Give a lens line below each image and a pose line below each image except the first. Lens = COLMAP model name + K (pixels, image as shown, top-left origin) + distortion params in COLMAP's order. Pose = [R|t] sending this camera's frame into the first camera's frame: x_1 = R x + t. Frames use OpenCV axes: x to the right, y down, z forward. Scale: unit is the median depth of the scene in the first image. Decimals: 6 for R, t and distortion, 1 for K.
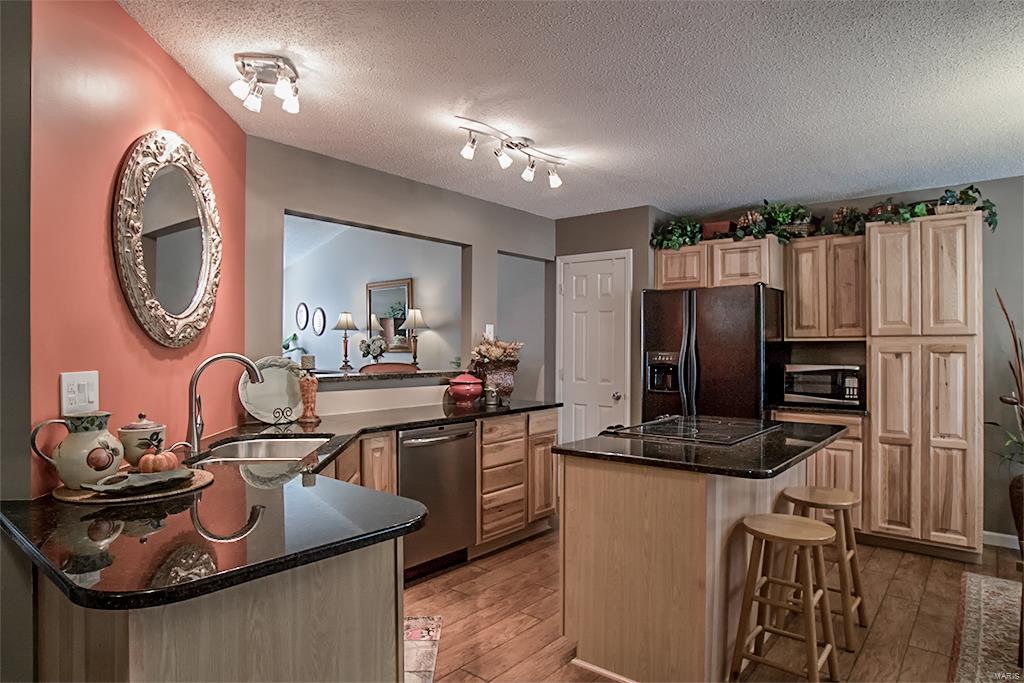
lens RADIAL K [[600.6, 0, 515.7], [0, 600.6, 346.0], [0, 0, 1]] dist [-0.054226, 0.030317]
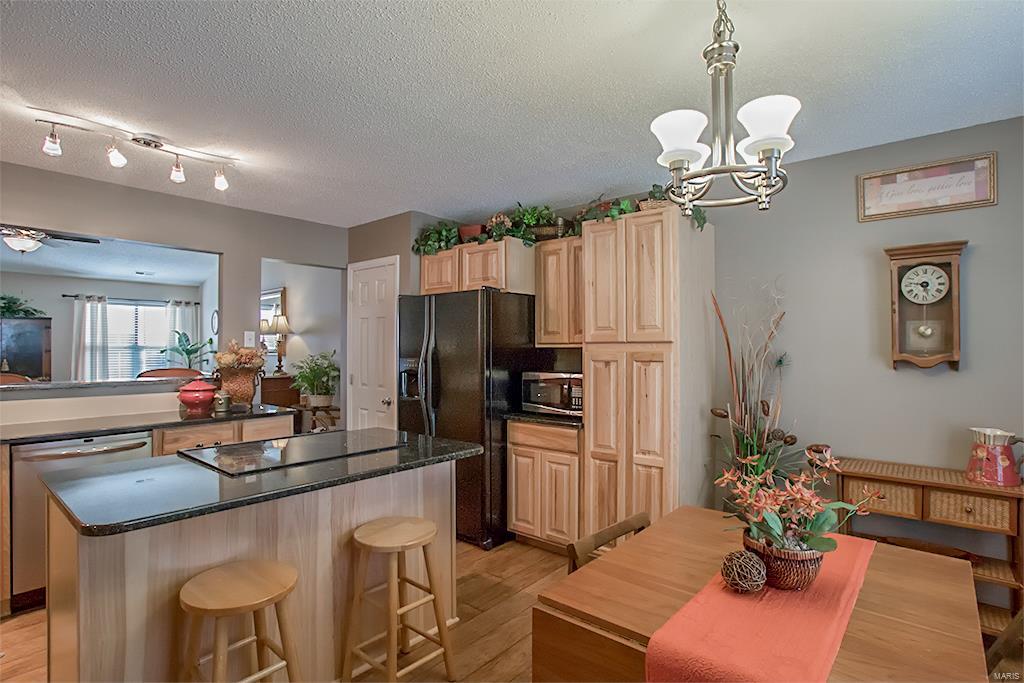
lens RADIAL K [[513.4, 0, 514.8], [0, 513.4, 347.4], [0, 0, 1]] dist [-0.063845, 0.026346]
pose [[0.999877, -0.001111, -0.015660, 0.512922], [0.001142, 0.999997, 0.001948, -0.011592], [0.015658, -0.001966, 0.999875, 0.194128]]
